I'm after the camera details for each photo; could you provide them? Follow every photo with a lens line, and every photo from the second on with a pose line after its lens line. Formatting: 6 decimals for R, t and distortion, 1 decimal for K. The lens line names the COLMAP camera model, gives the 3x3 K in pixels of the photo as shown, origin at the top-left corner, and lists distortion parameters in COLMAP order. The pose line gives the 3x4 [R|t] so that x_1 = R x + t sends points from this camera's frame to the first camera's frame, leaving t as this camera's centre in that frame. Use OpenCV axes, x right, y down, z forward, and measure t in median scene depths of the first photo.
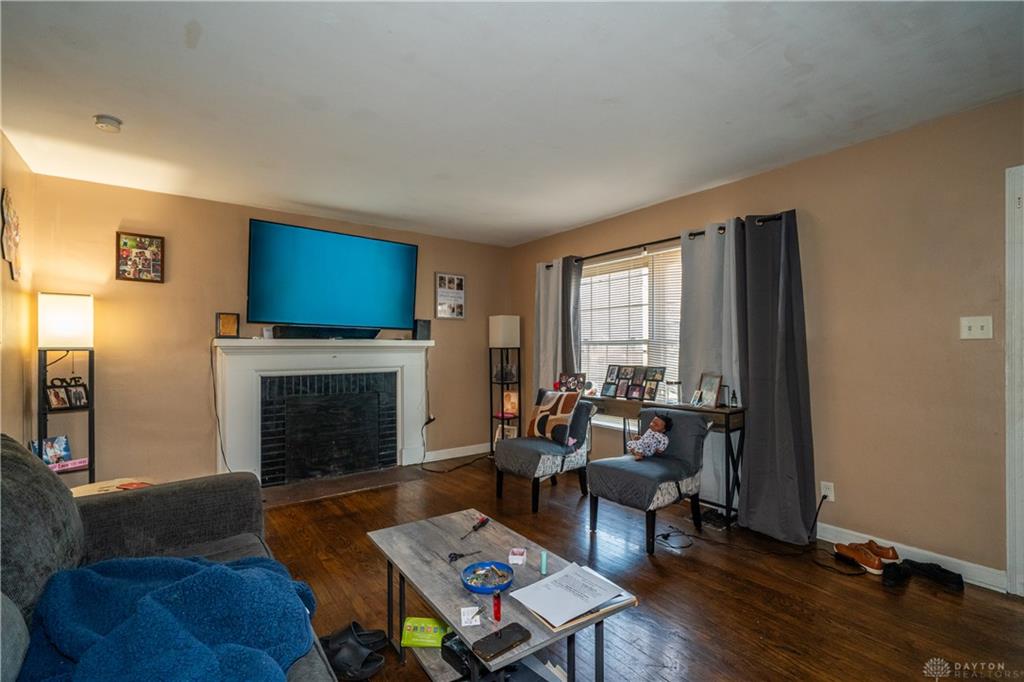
lens RADIAL K [[464.2, 0, 510.5], [0, 464.2, 345.8], [0, 0, 1]] dist [-0.003957, -0.000506]
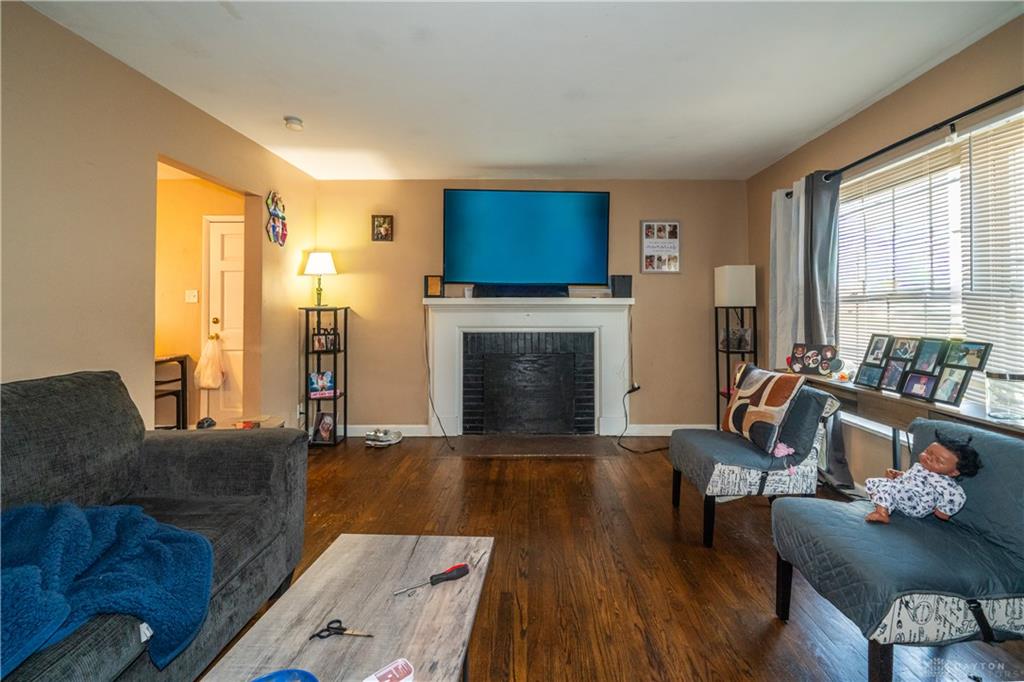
lens RADIAL K [[422.4, 0, 532.9], [0, 422.4, 302.1], [0, 0, 1]] dist [-0.001552, 0.000442]
pose [[0.800269, -0.005958, -0.599612, 0.193598], [0.000153, 0.999953, -0.009731, 0.004518], [0.599641, 0.007696, 0.800232, 0.299513]]
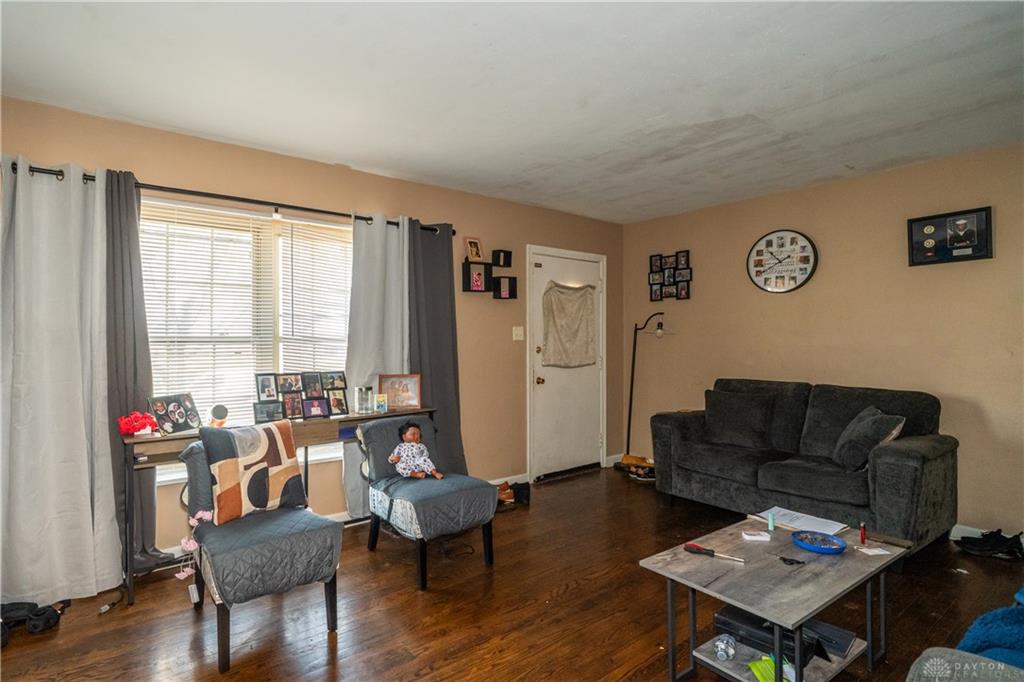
lens RADIAL K [[515.5, 0, 466.6], [0, 515.5, 337.9], [0, 0, 1]] dist [-0.000285, -0.000952]
pose [[0.004522, 0.007643, 0.999961, -0.523657], [-0.000209, 0.999971, -0.007642, -0.004625], [-0.999990, -0.000174, 0.004524, 0.721573]]
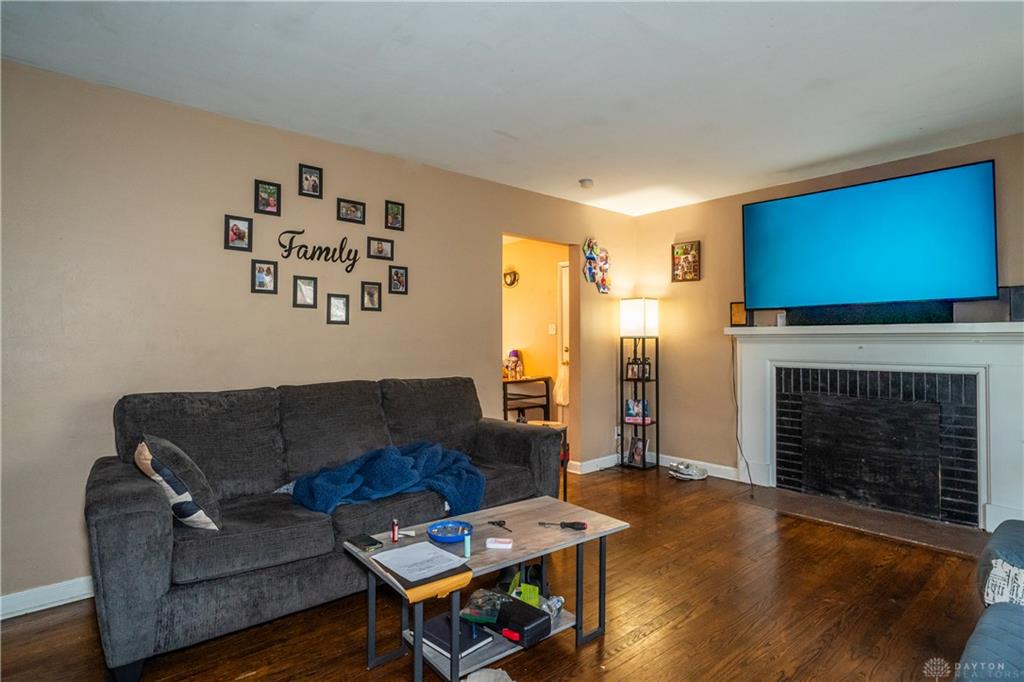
lens RADIAL K [[538.5, 0, 521.6], [0, 538.5, 335.1], [0, 0, 1]] dist [0.003737, -0.000122]
pose [[0.072830, -0.004228, -0.997335, 0.505101], [0.005676, 0.999977, -0.003825, 0.003287], [0.997328, -0.005383, 0.072852, 0.413017]]
